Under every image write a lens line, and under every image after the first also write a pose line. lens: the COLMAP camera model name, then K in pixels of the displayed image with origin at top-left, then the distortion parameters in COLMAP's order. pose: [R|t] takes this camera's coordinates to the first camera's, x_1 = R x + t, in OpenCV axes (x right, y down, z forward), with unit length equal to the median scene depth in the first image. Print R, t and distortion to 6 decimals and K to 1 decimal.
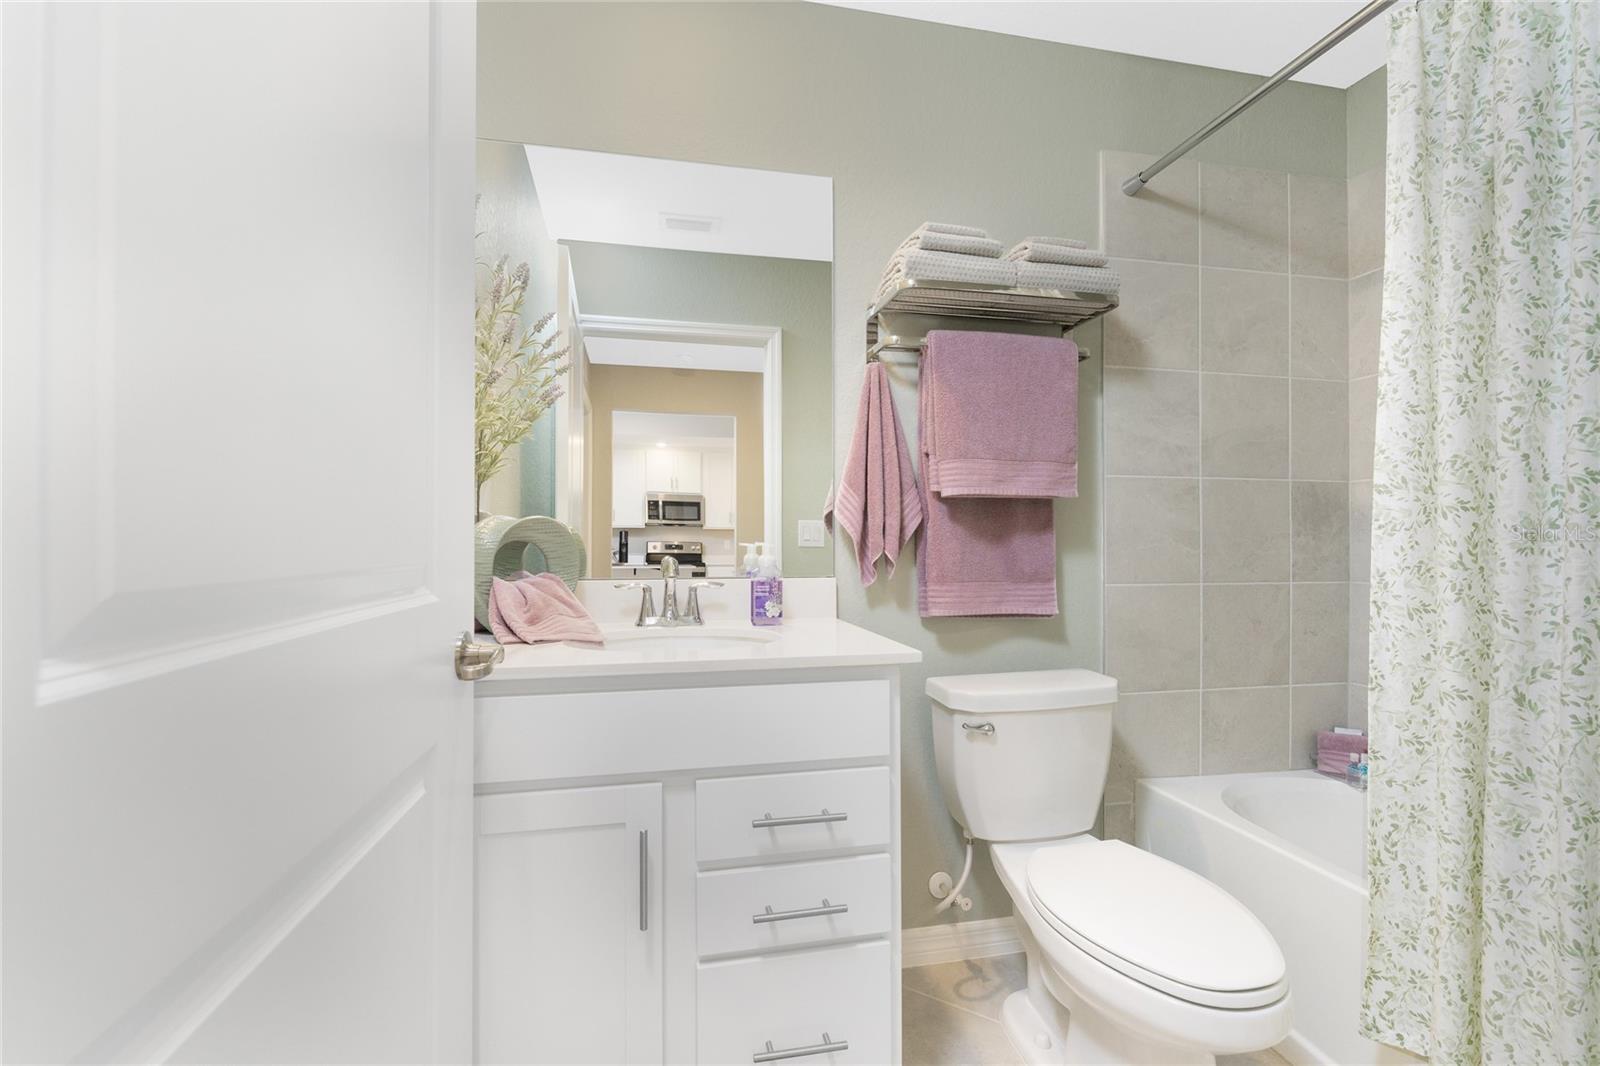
lens RADIAL K [[695.7, 0, 774.9], [0, 695.7, 539.5], [0, 0, 1]] dist [-0.000571, -0.000471]
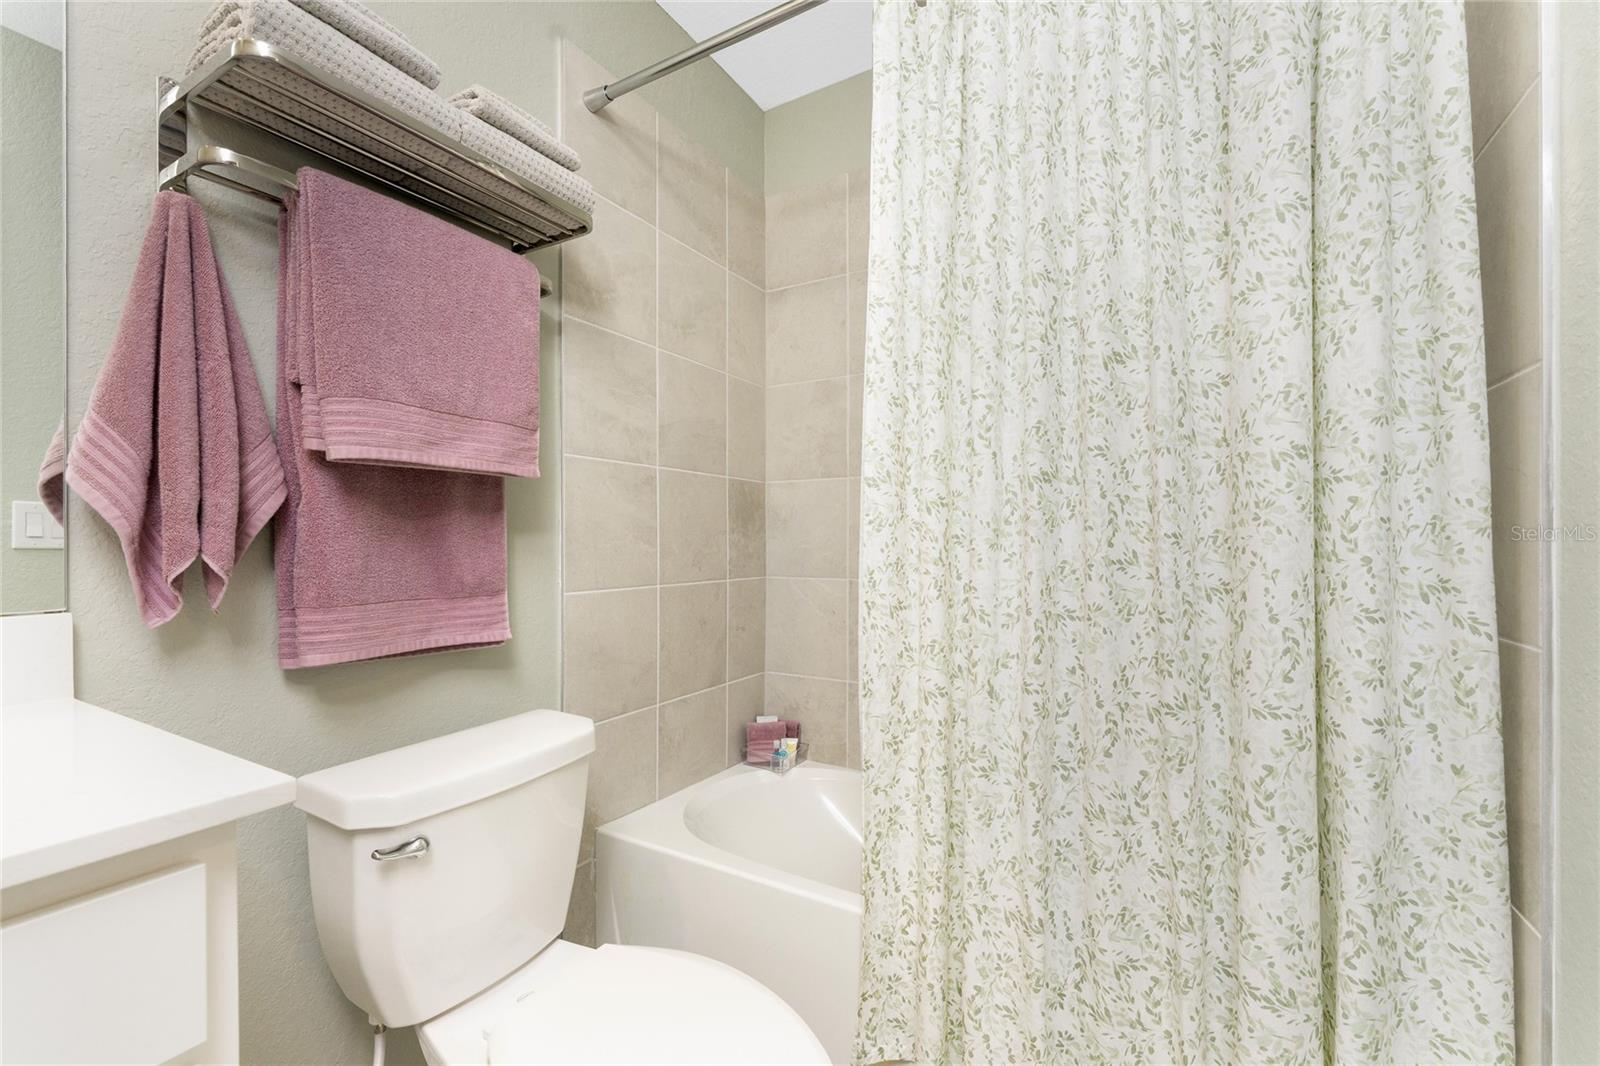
lens RADIAL K [[695.7, 0, 774.9], [0, 695.7, 539.5], [0, 0, 1]] dist [-0.000571, -0.000471]
pose [[0.672454, 0.000017, 0.740139, 0.062222], [-0.001550, 0.999998, 0.001385, 0.003165], [-0.740137, -0.002078, 0.672453, 0.337515]]
